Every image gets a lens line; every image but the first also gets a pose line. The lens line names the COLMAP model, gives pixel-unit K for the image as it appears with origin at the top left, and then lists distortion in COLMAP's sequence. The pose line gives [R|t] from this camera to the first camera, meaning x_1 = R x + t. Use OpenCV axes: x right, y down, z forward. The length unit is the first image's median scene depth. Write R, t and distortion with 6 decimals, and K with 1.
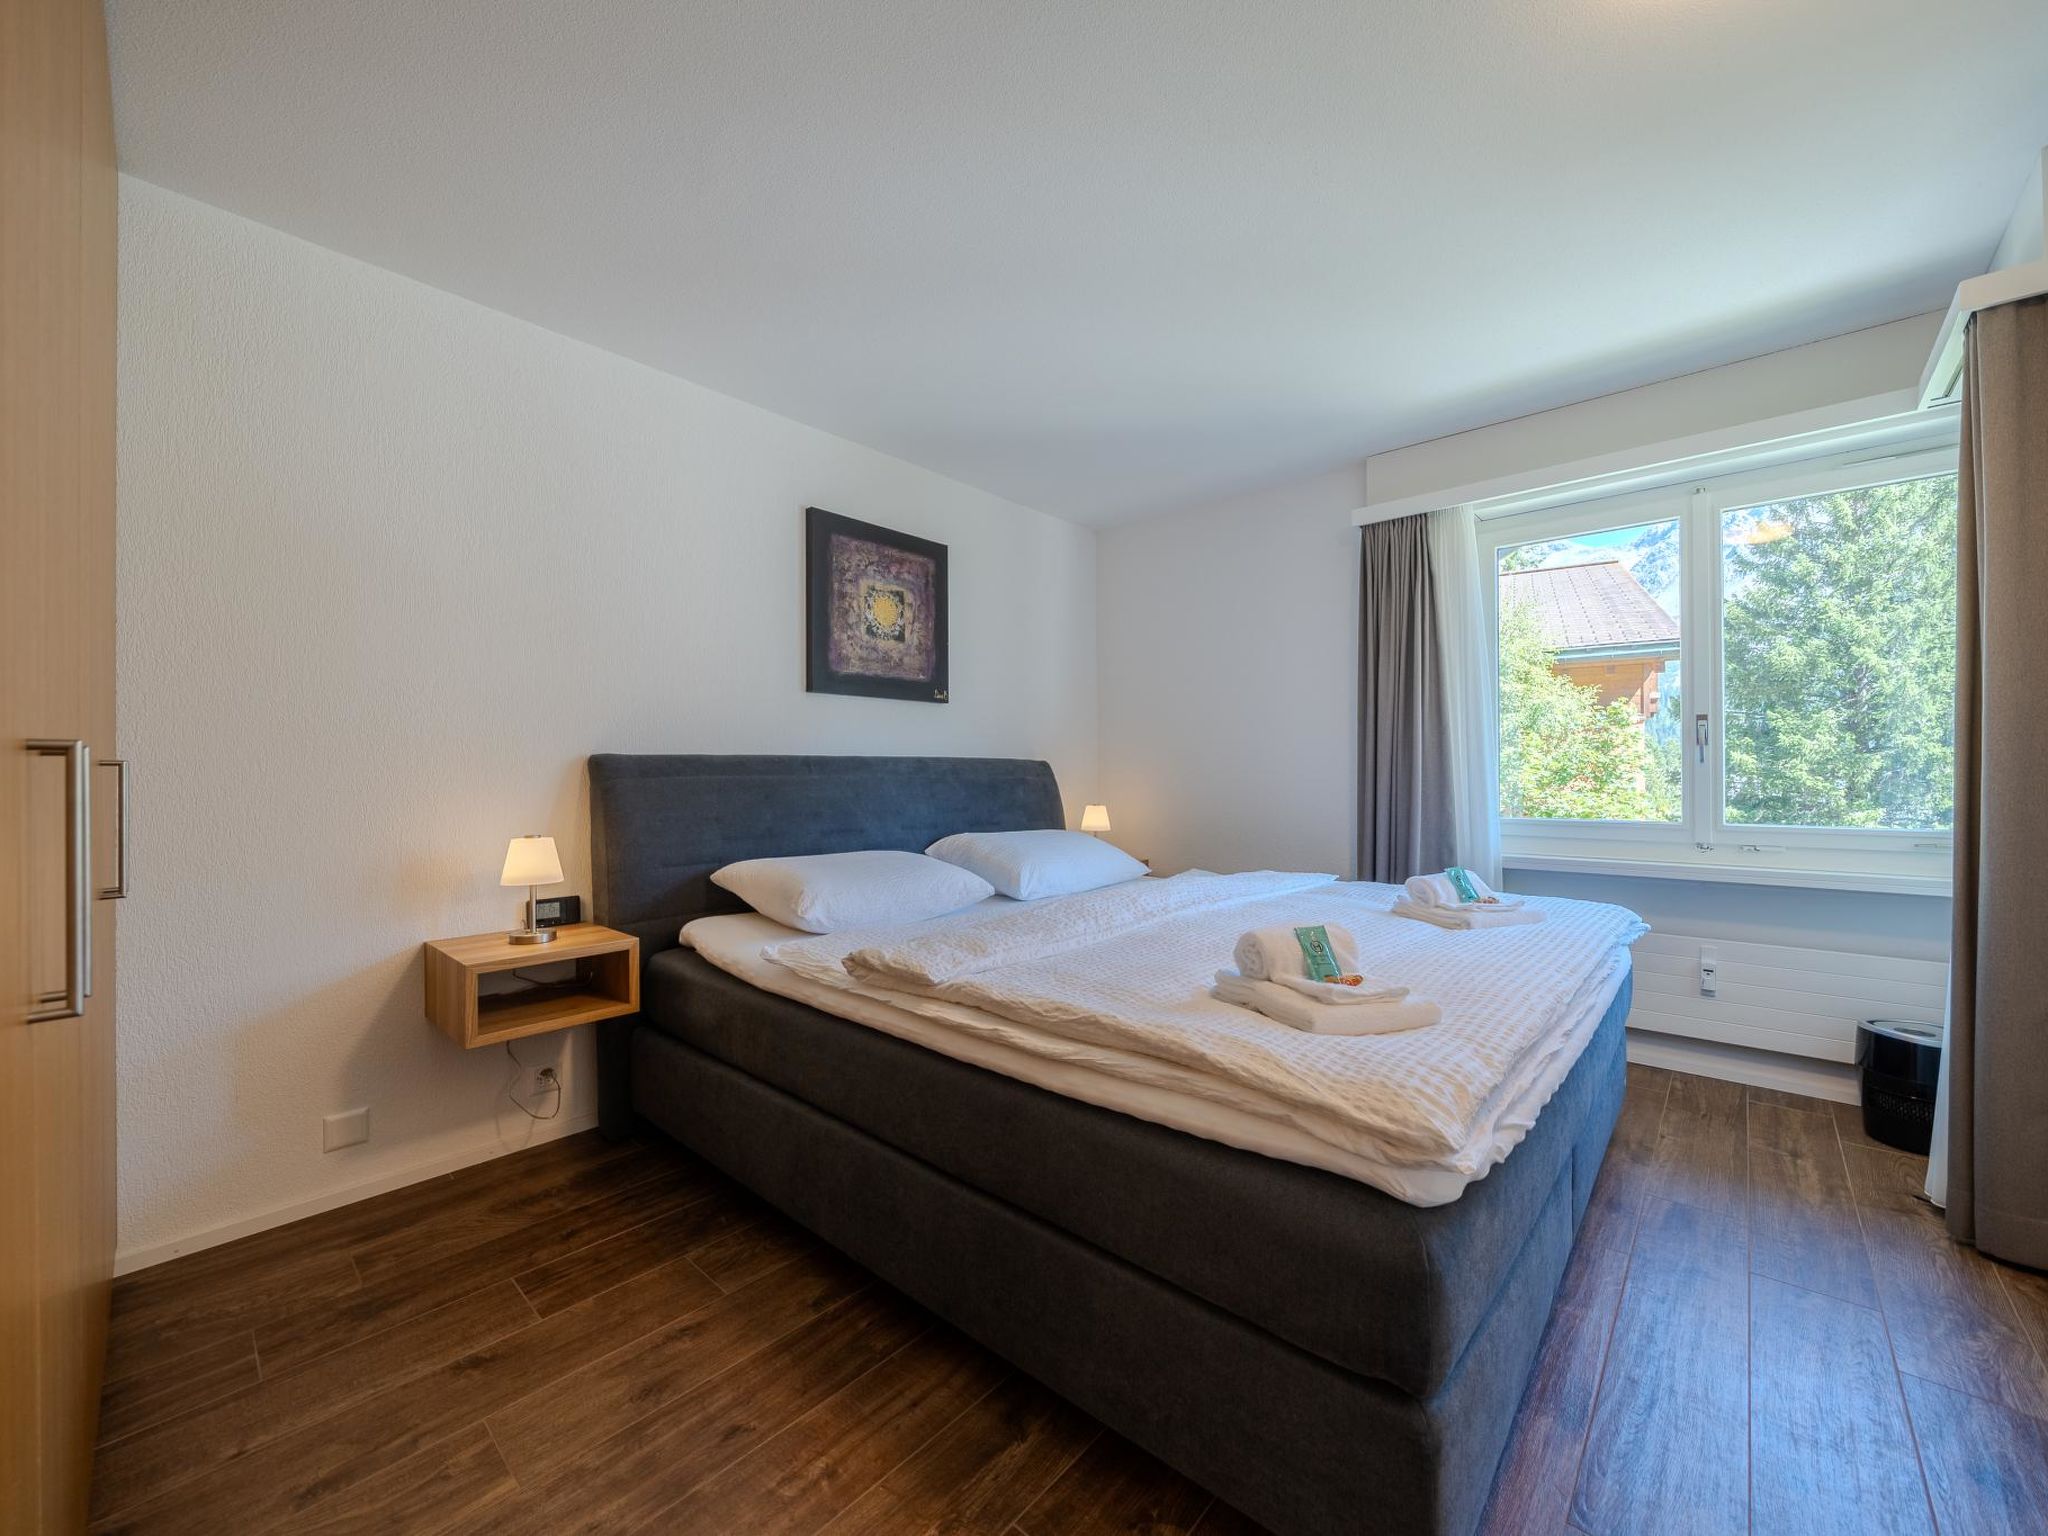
lens RADIAL K [[806.2, 0, 1021.2], [0, 806.2, 762.6], [0, 0, 1]] dist [-0.002305, -0.000531]
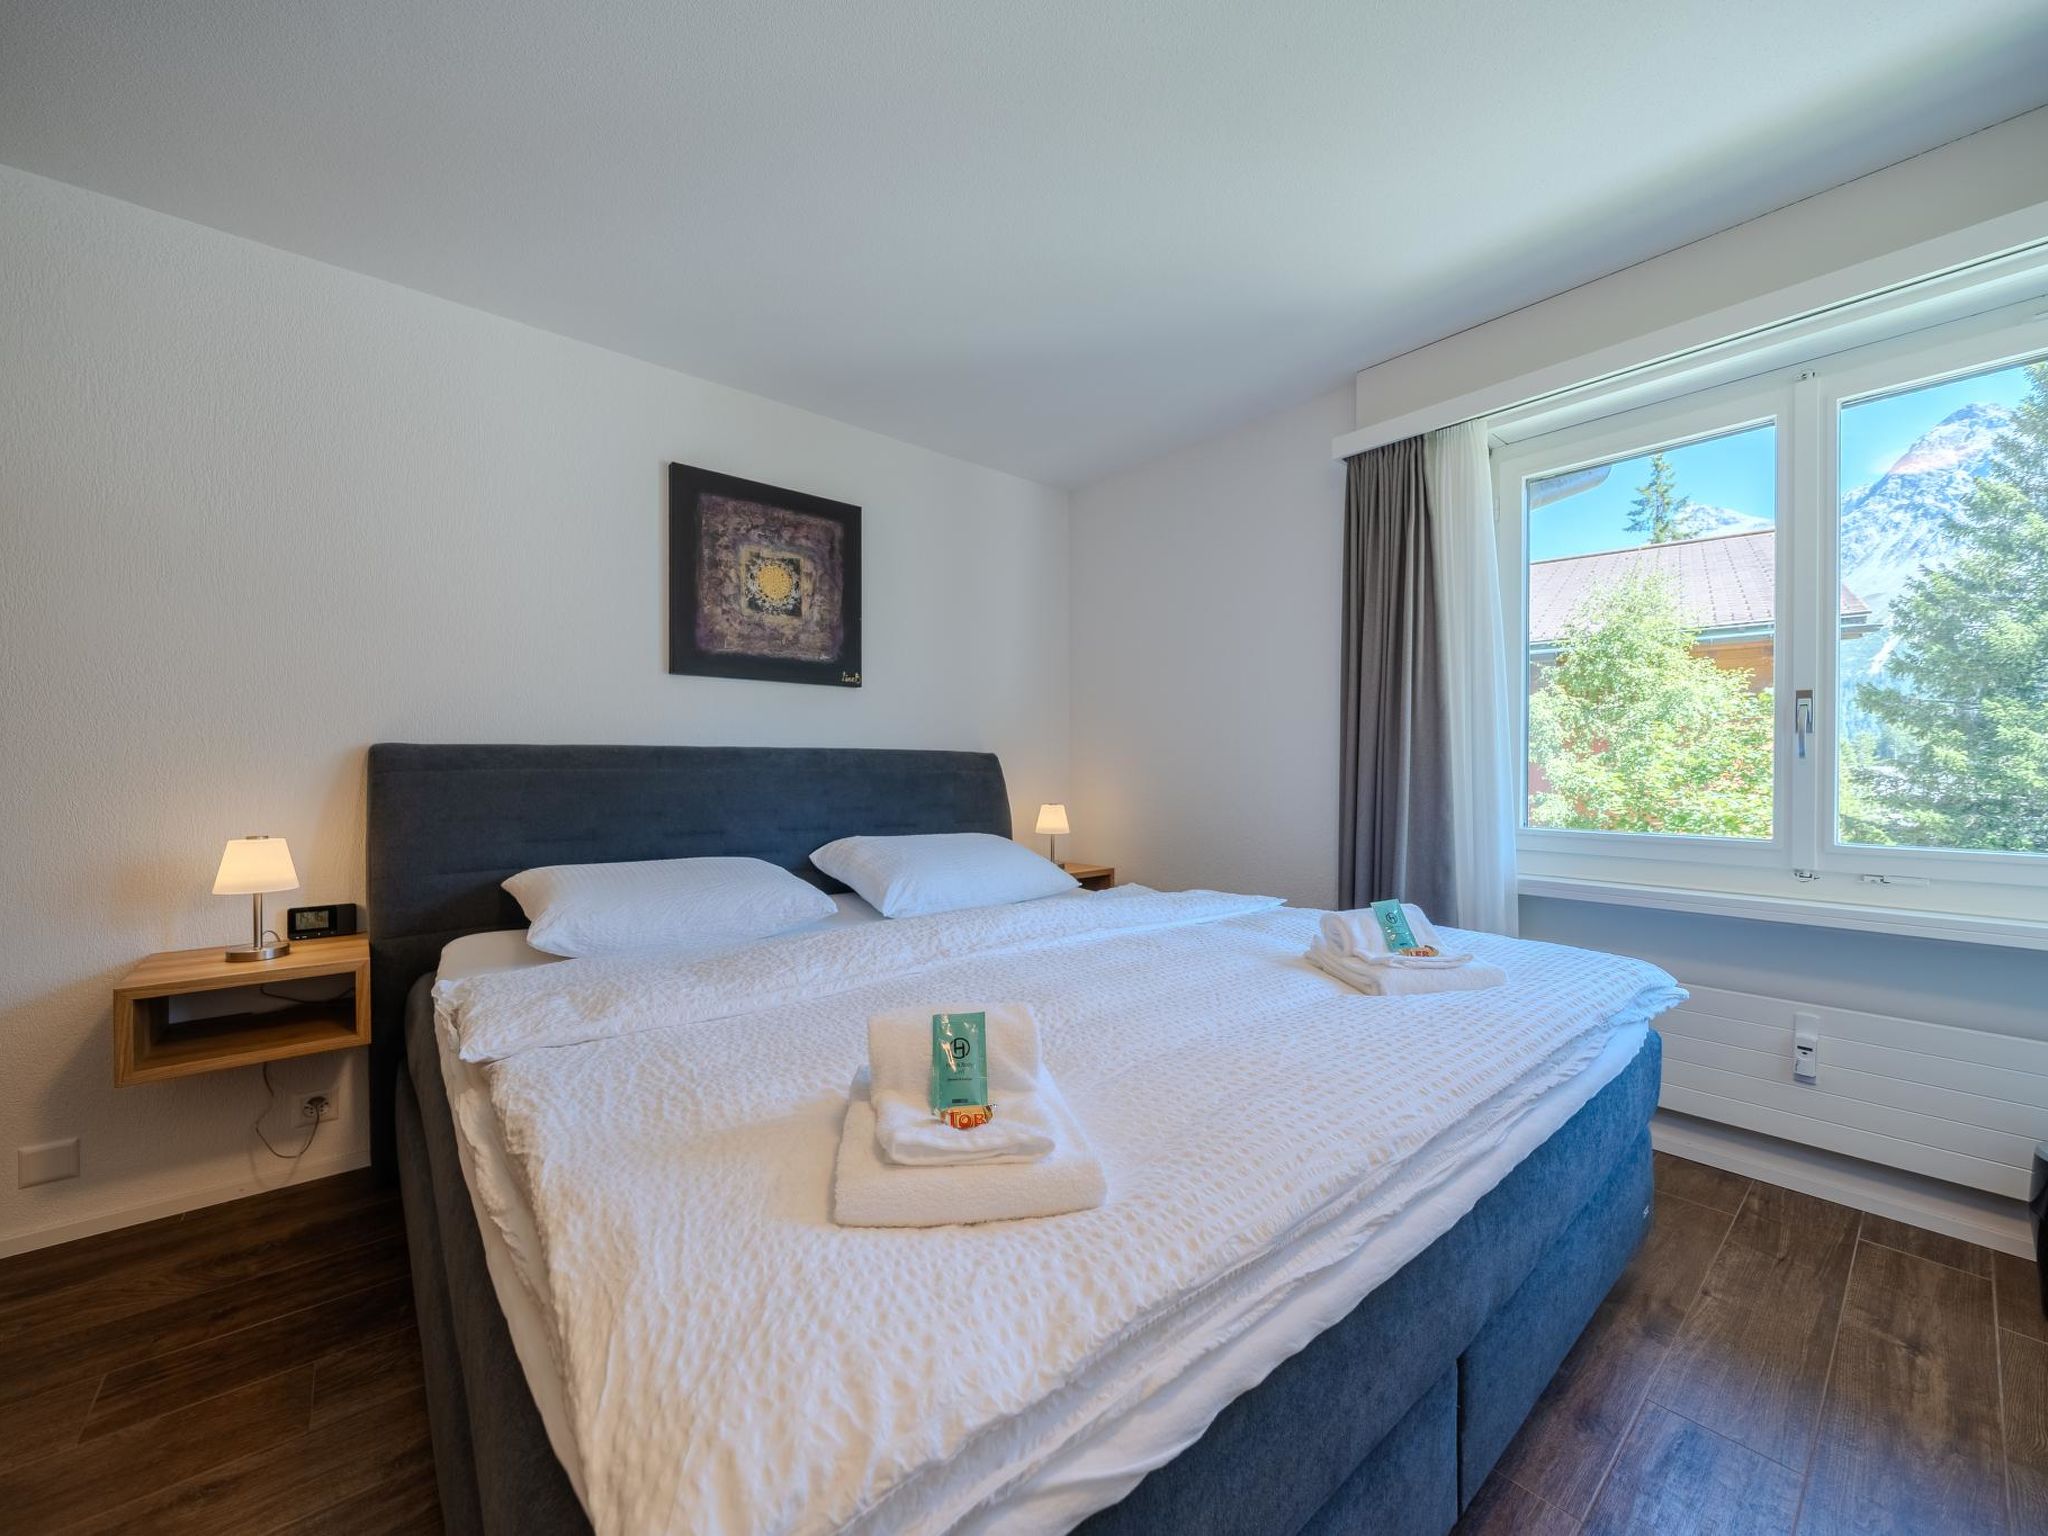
lens RADIAL K [[796.4, 0, 1024.0], [0, 796.4, 768.0], [0, 0, 1]] dist [-0.004961, 0.000453]
pose [[0.990658, 0.005050, -0.136276, 0.228312], [-0.003152, 0.999895, 0.014146, 0.001564], [0.136333, -0.013585, 0.990570, 0.184423]]
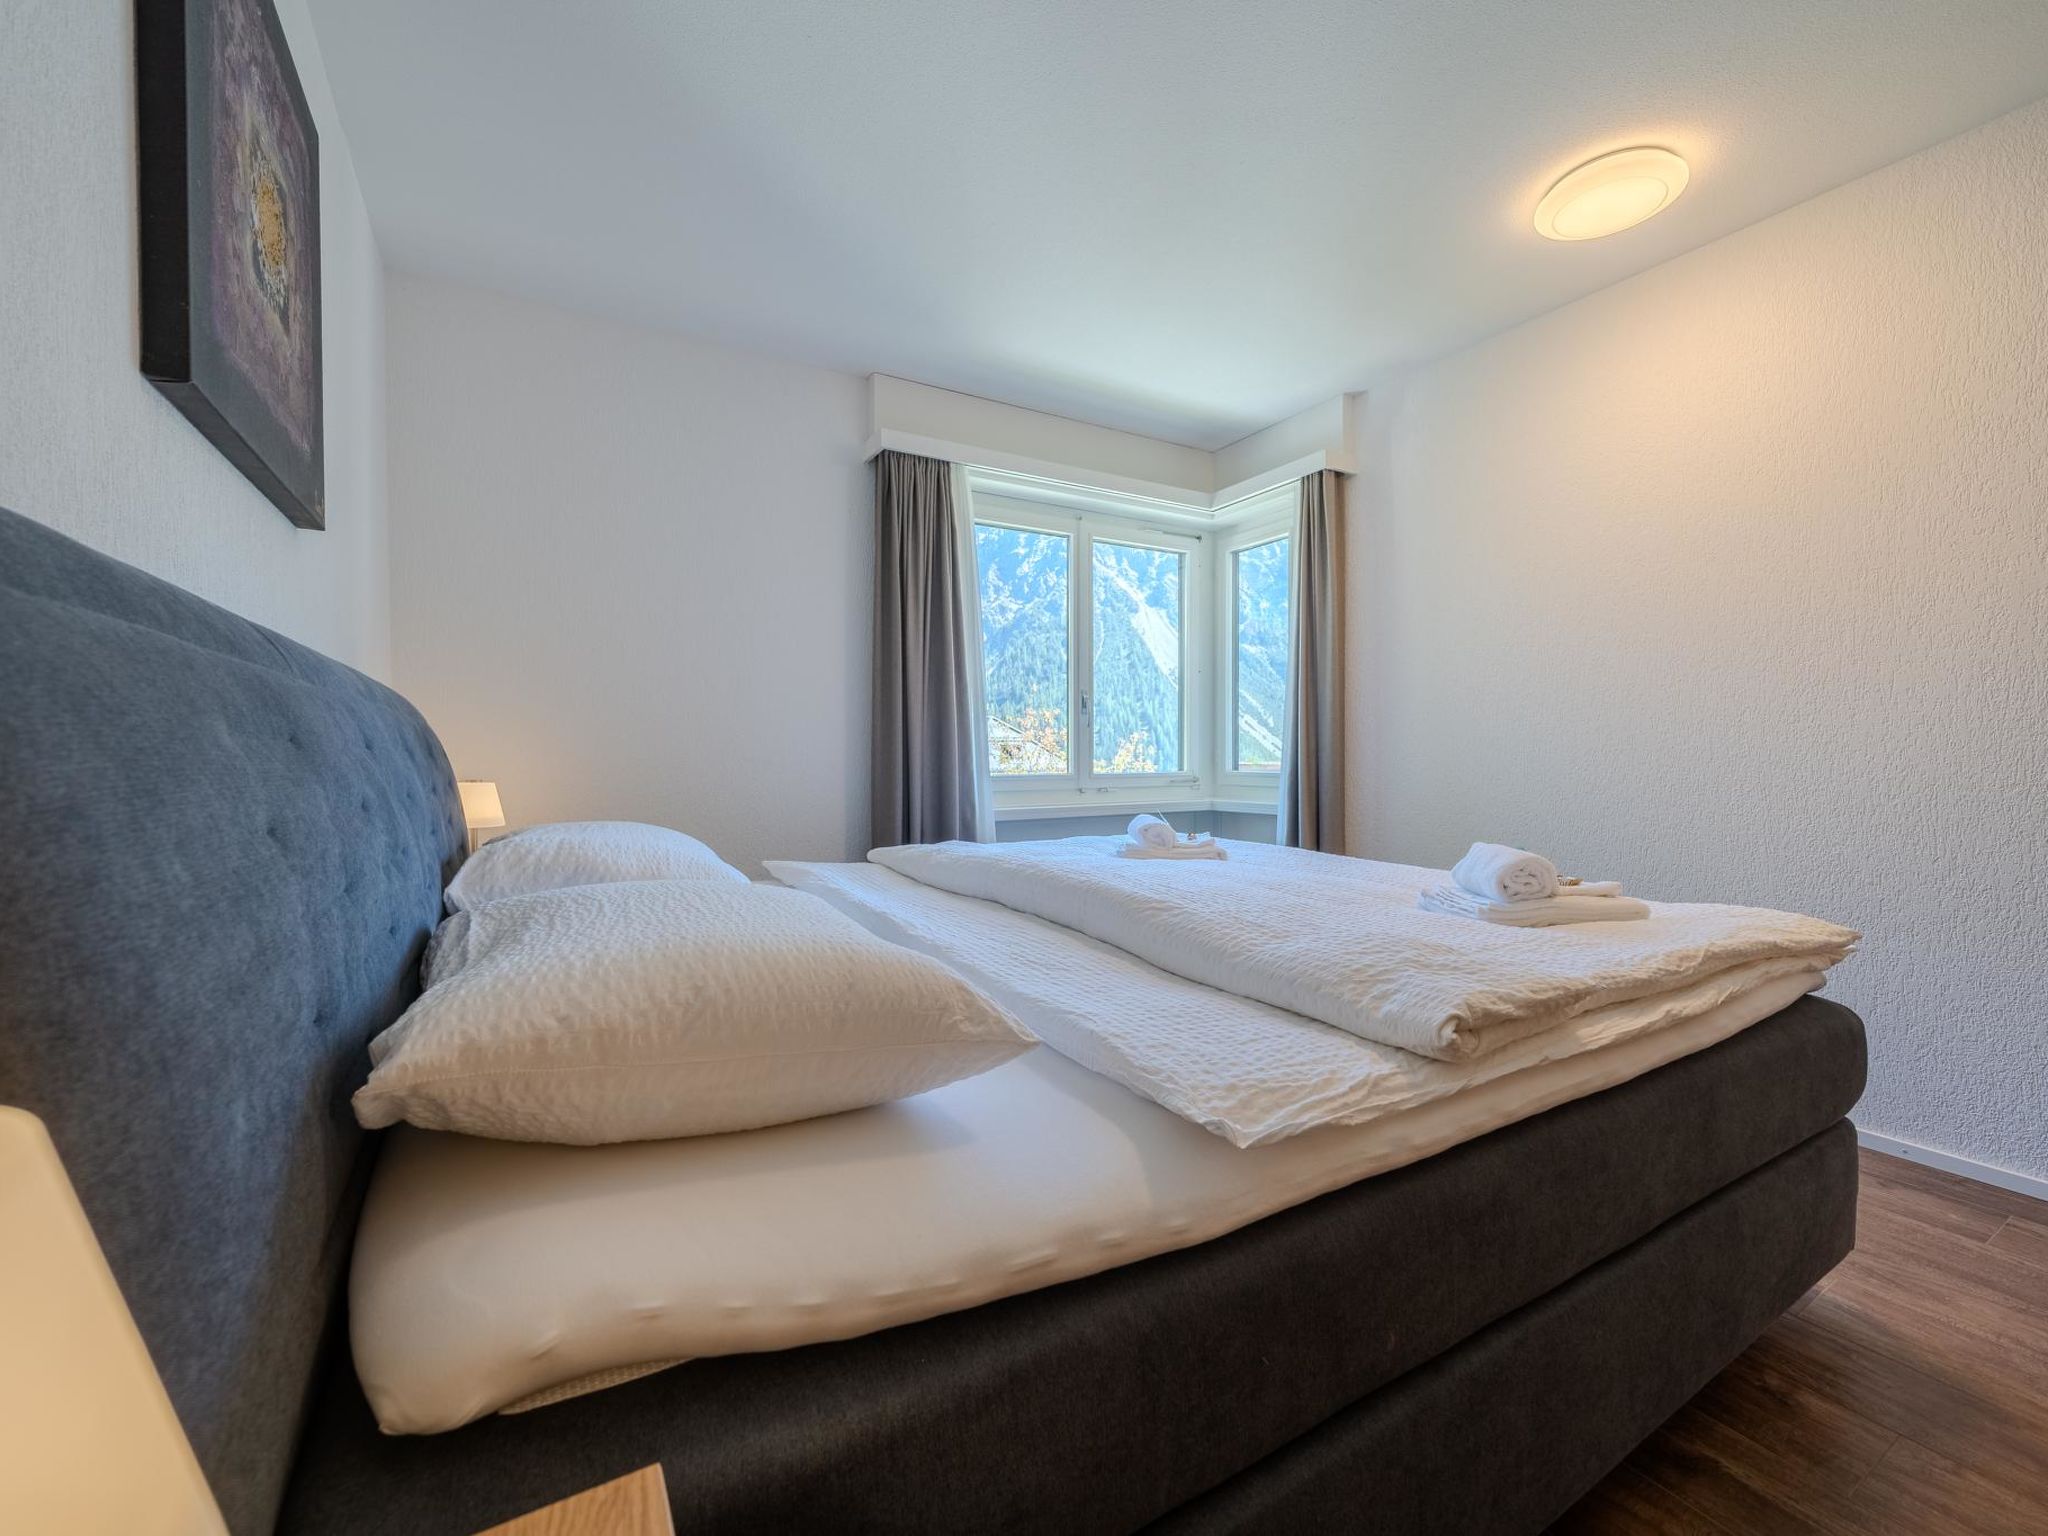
lens RADIAL K [[839.5, 0, 1028.9], [0, 839.5, 775.1], [0, 0, 1]] dist [-0.002873, -0.000147]
pose [[0.295777, -0.022844, 0.954984, -0.437842], [-0.008427, 0.999613, 0.026521, 0.038543], [-0.955220, -0.015892, 0.295470, 0.604354]]
